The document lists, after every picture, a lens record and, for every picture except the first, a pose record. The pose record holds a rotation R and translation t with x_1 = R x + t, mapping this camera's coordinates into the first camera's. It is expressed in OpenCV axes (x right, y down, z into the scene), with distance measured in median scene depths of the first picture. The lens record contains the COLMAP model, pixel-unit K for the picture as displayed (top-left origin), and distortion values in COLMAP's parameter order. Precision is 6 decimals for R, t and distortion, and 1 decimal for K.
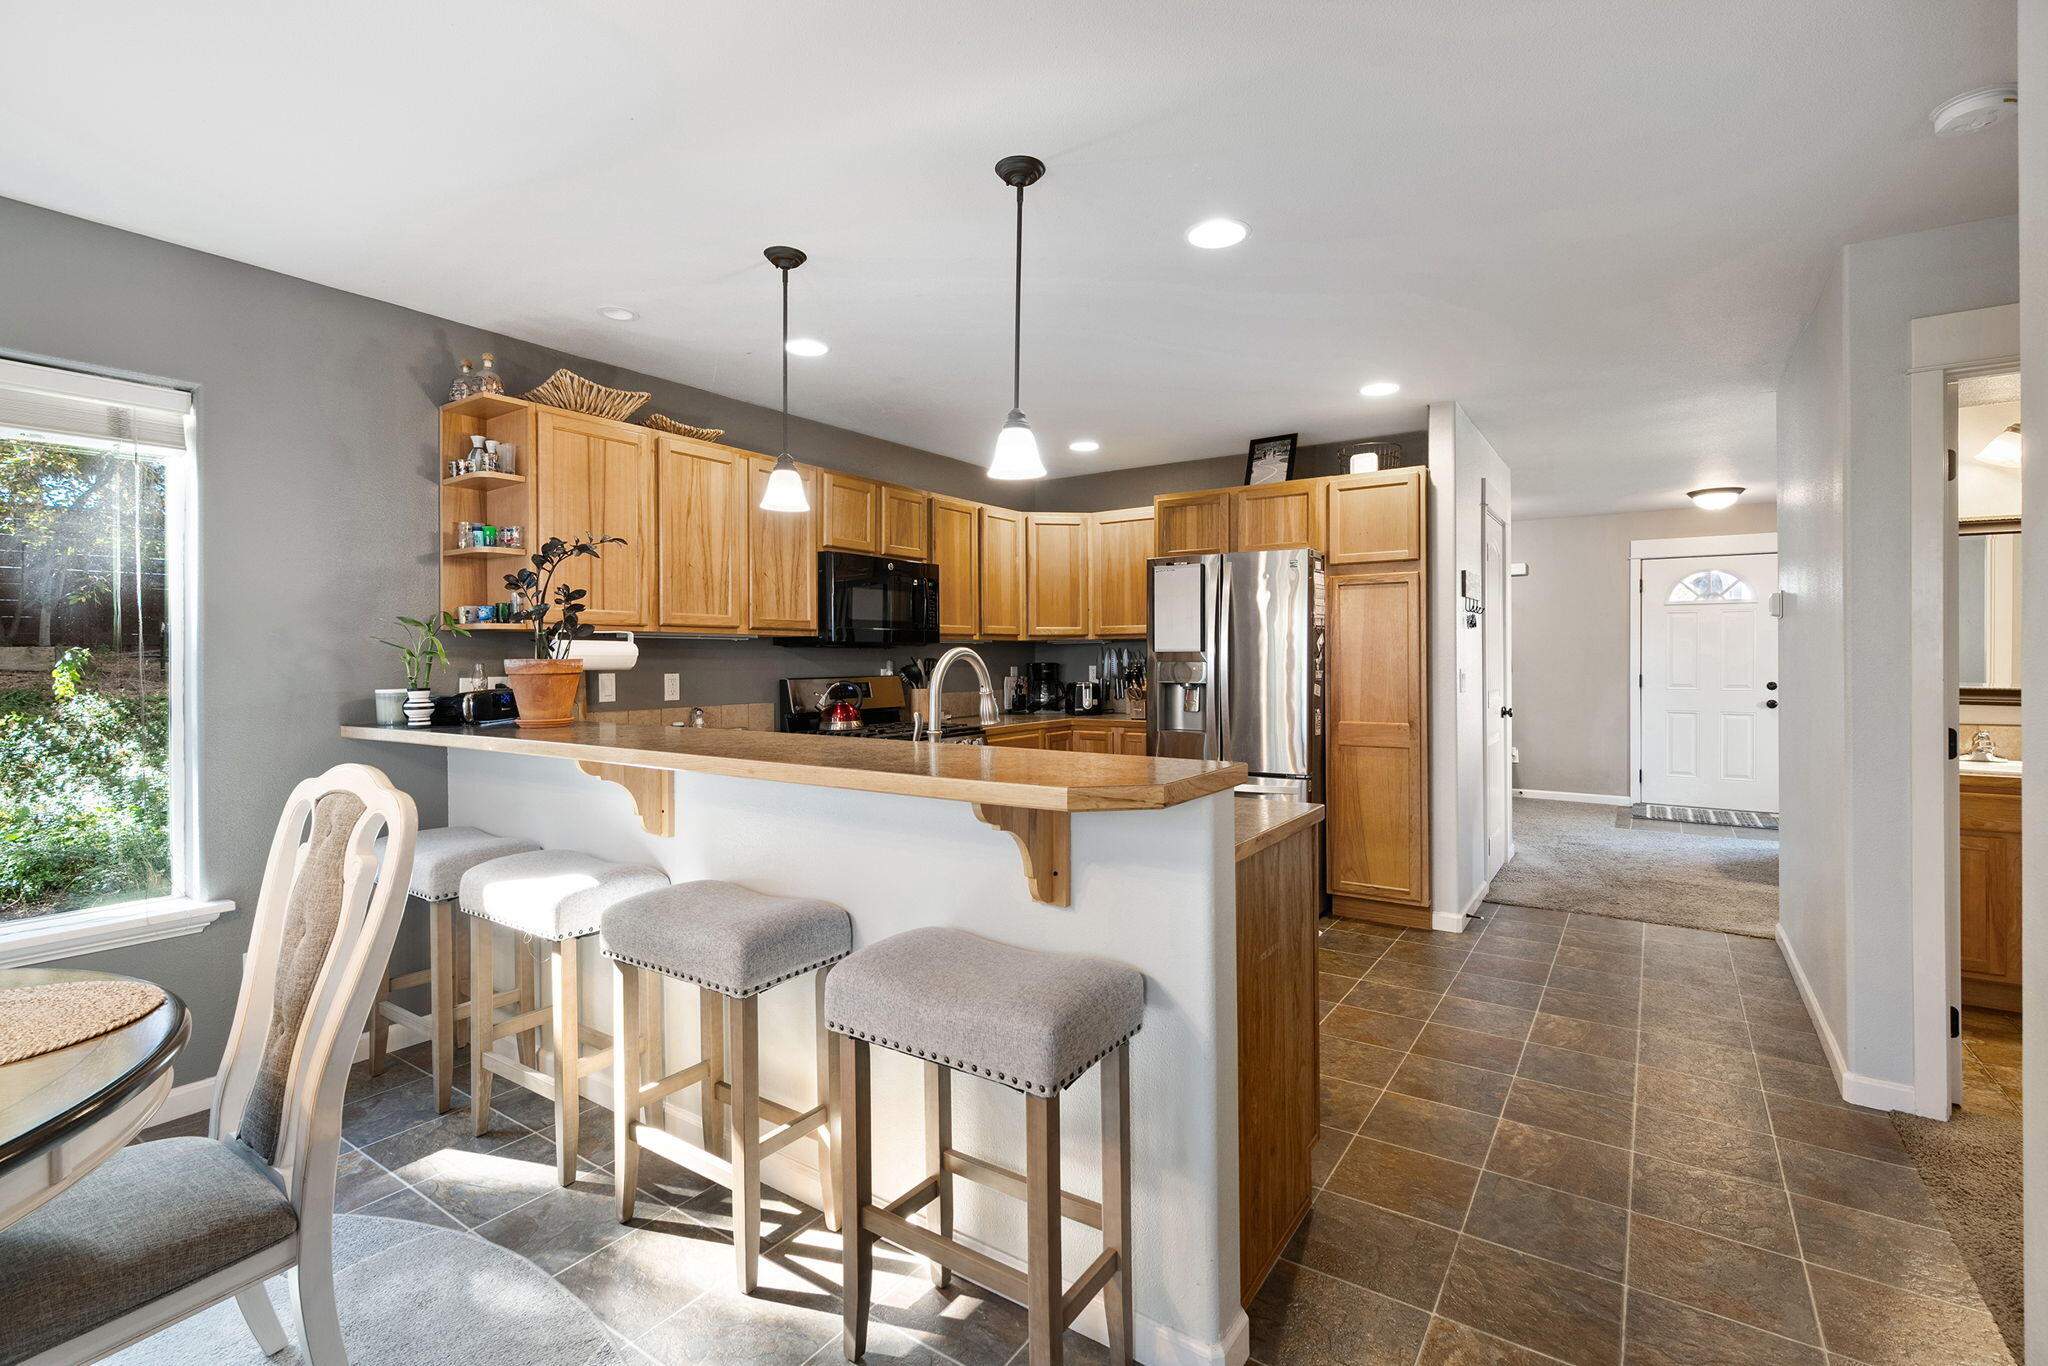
lens RADIAL K [[941.3, 0, 1025.4], [0, 941.3, 665.9], [0, 0, 1]] dist [-0.016989, 0.009002]
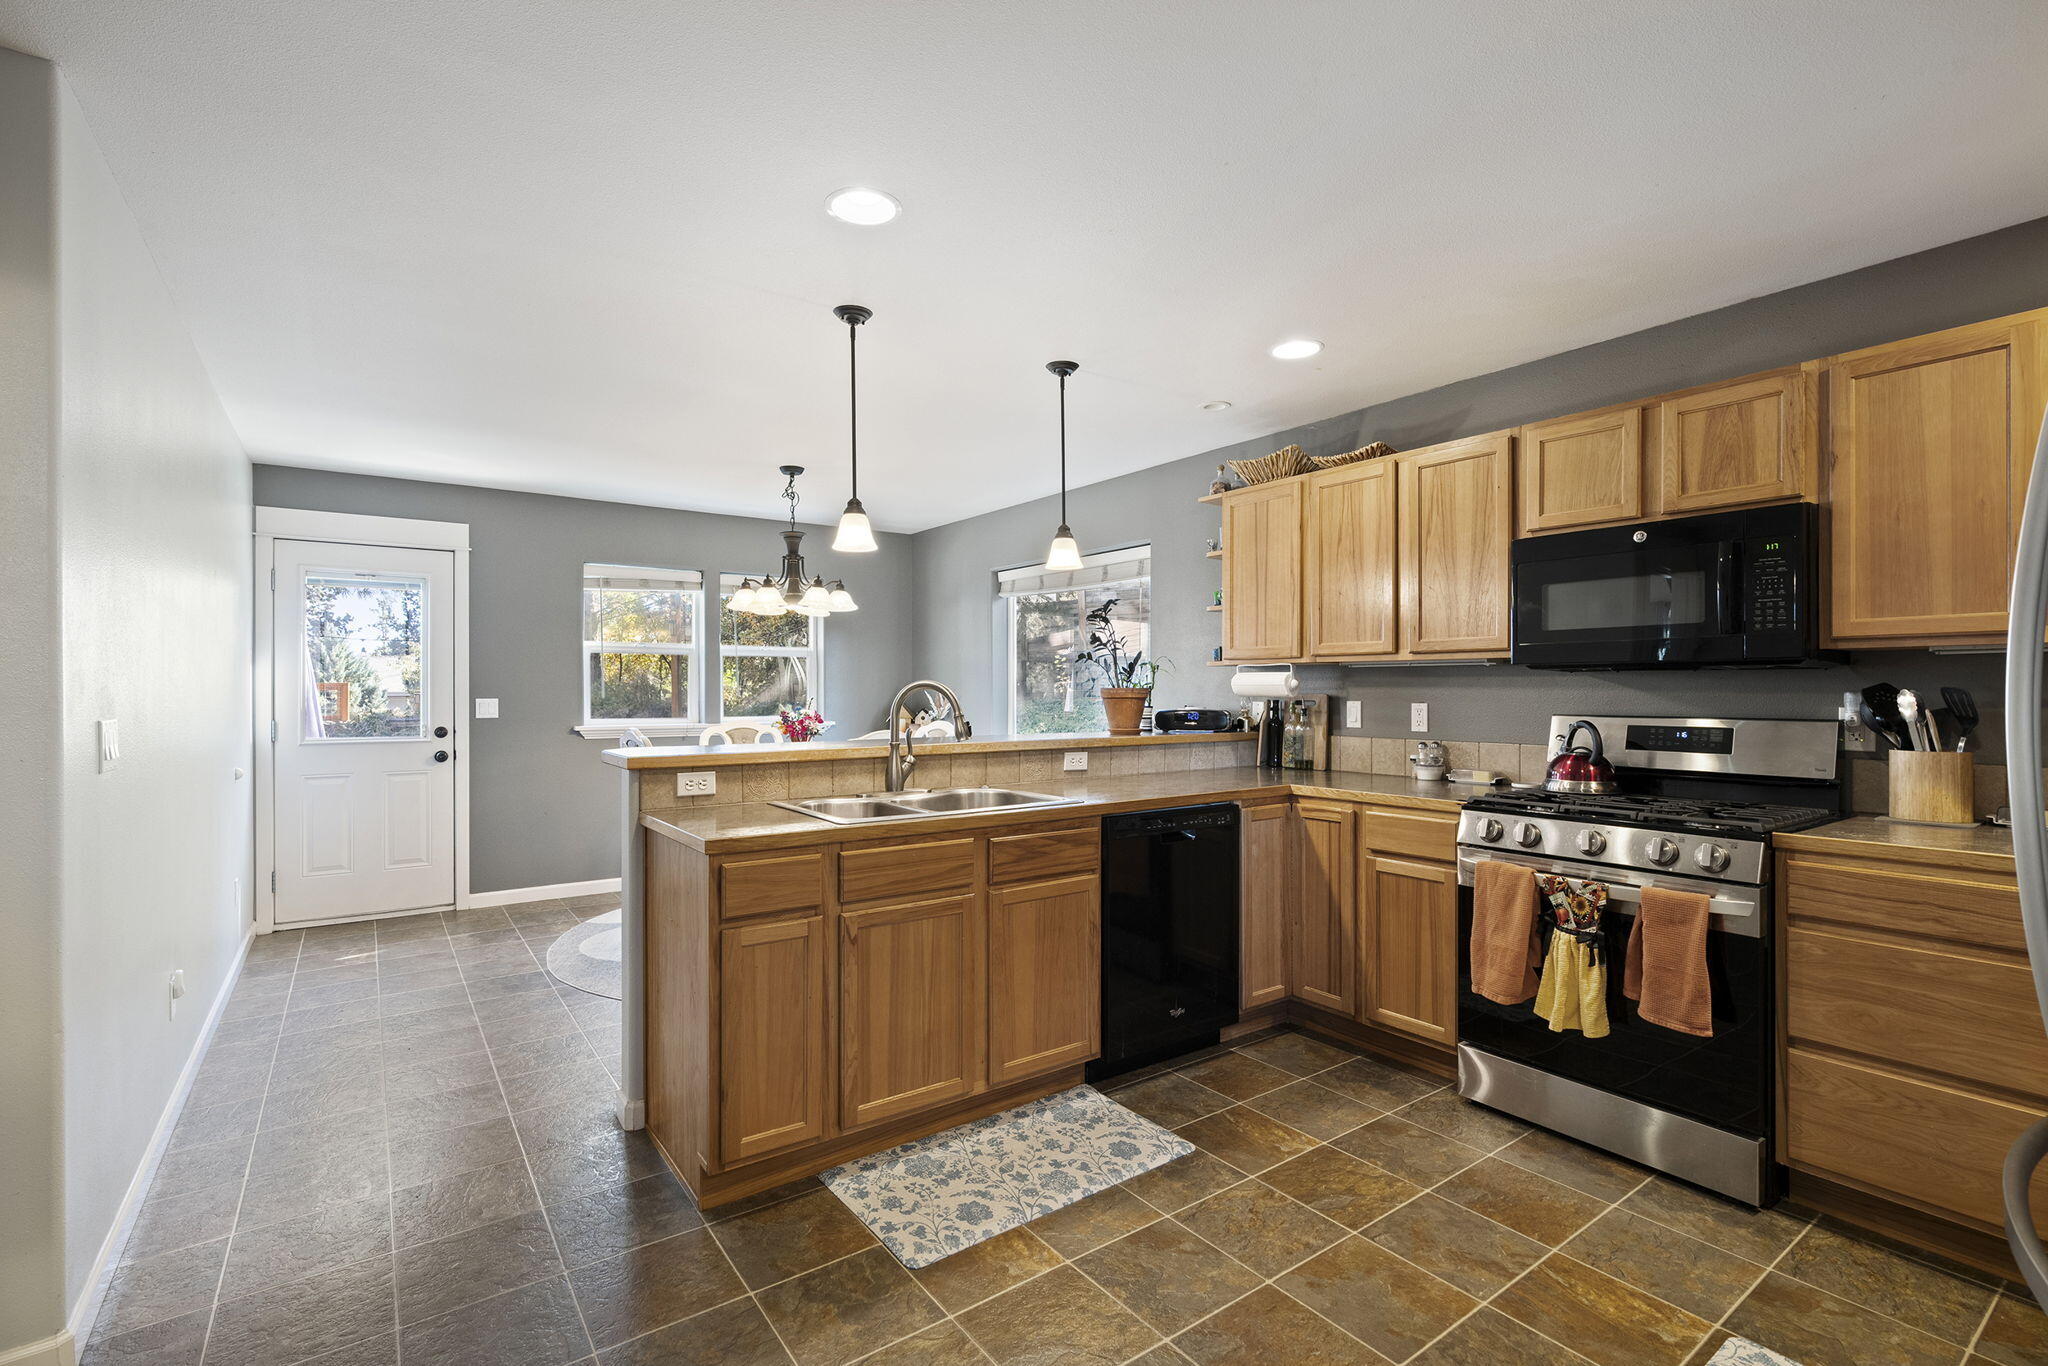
lens RADIAL K [[921.4, 0, 1020.1], [0, 921.4, 685.7], [0, 0, 1]] dist [-0.002857, 0.000017]
pose [[-0.350108, 0.001453, -0.936708, 0.570277], [-0.005984, 0.999975, 0.003788, -0.009231], [0.936690, 0.006931, -0.350090, 0.857589]]
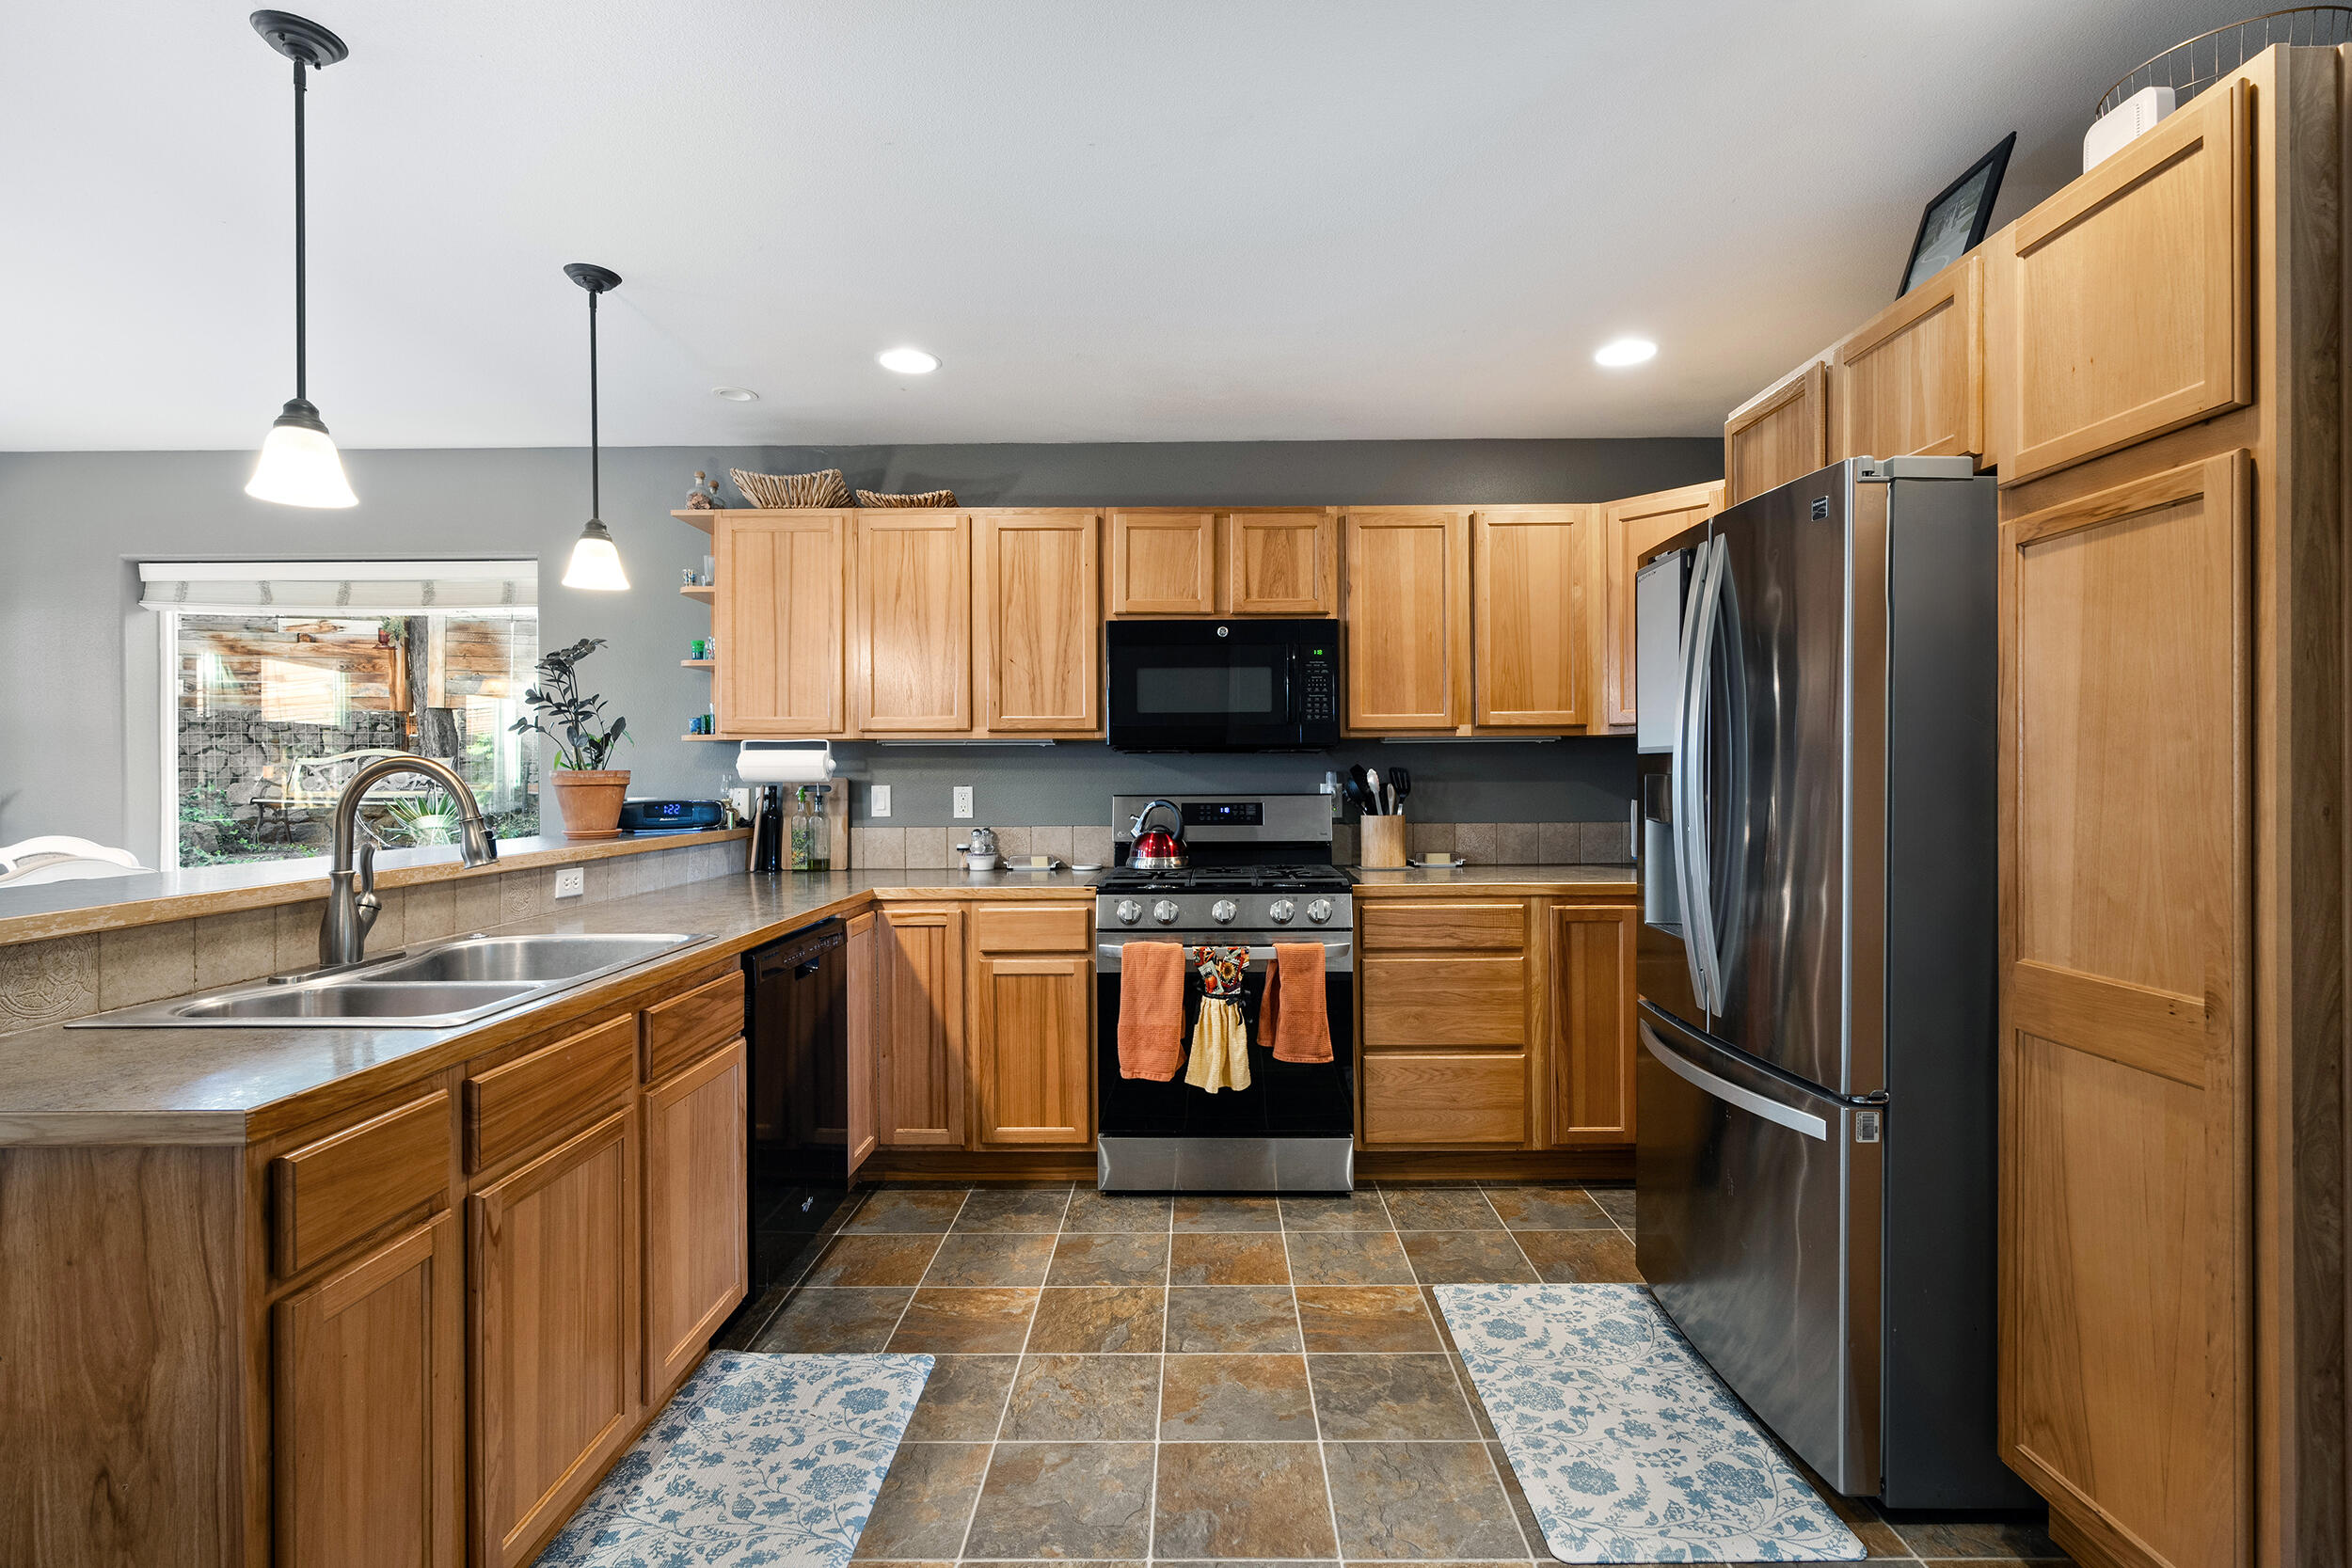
lens RADIAL K [[1080.9, 0, 1177.7], [0, 1080.9, 764.4], [0, 0, 1]] dist [-0.016989, 0.009002]
pose [[0.552308, -0.004046, -0.833630, 0.497448], [-0.004841, 0.999956, -0.008061, -0.004322], [0.833626, 0.008488, 0.552264, 0.562481]]
